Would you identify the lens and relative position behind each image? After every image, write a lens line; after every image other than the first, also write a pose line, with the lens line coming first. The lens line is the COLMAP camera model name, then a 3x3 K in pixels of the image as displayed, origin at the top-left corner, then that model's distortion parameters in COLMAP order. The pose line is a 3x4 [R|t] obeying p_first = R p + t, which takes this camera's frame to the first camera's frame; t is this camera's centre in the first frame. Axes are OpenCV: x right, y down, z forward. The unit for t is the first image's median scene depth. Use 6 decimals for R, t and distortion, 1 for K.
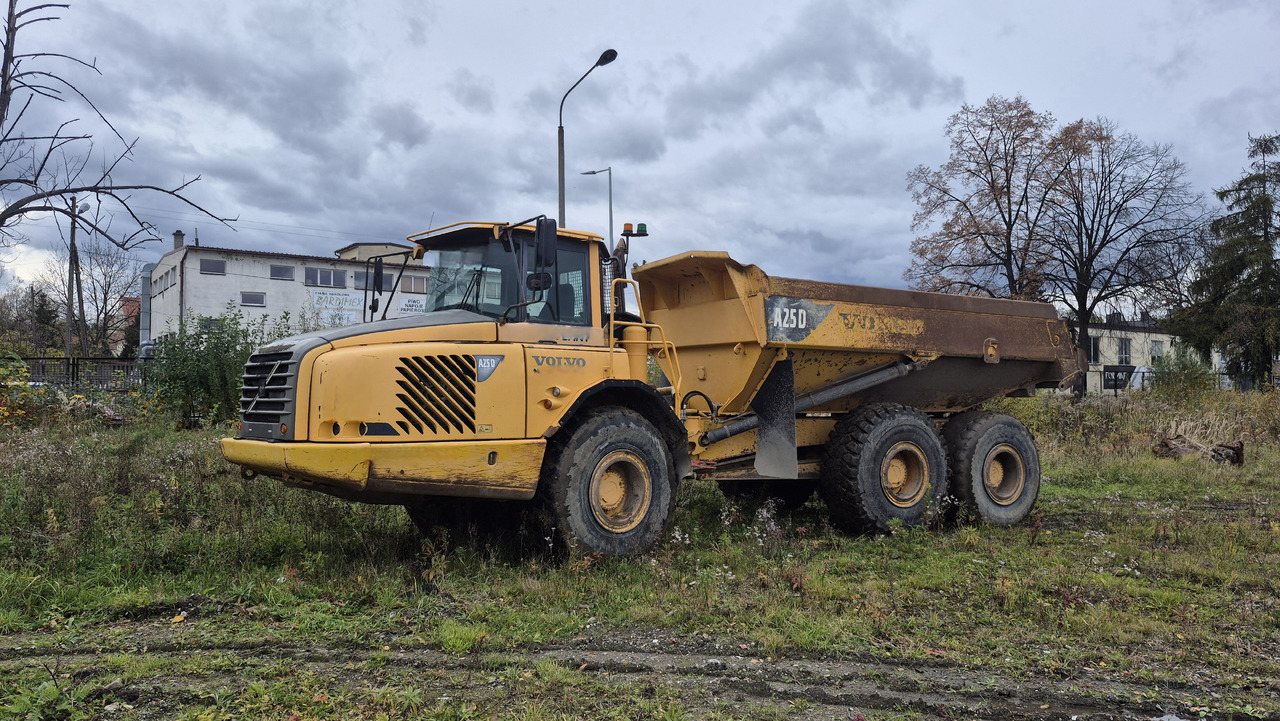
lens RADIAL K [[916.4, 0, 640.0], [0, 916.4, 360.5], [0, 0, 1]] dist [0.060491, -0.002754]
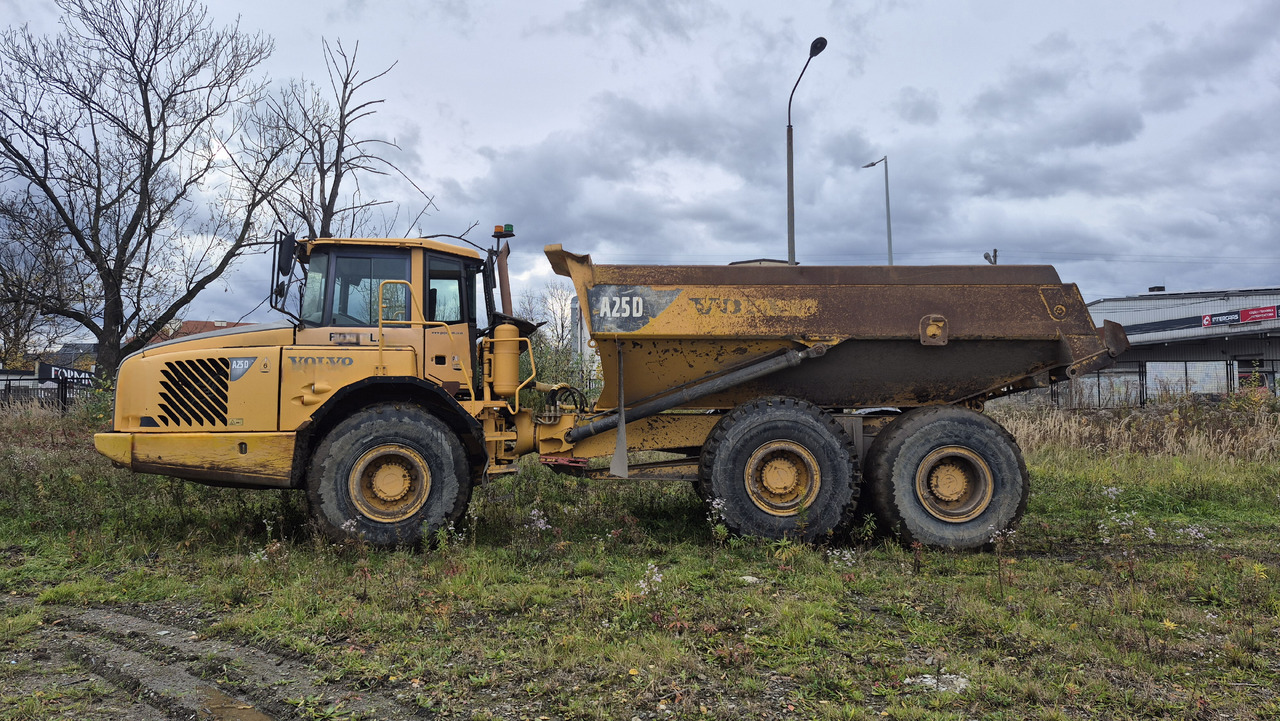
lens RADIAL K [[858.9, 0, 699.4], [0, 858.9, 363.2], [0, 0, 1]] dist [0.052553, -0.001557]
pose [[0.858001, -0.033865, -0.512530, 0.636993], [0.030508, 0.999423, -0.014964, 0.025205], [0.512741, -0.002797, 0.858539, 0.265866]]
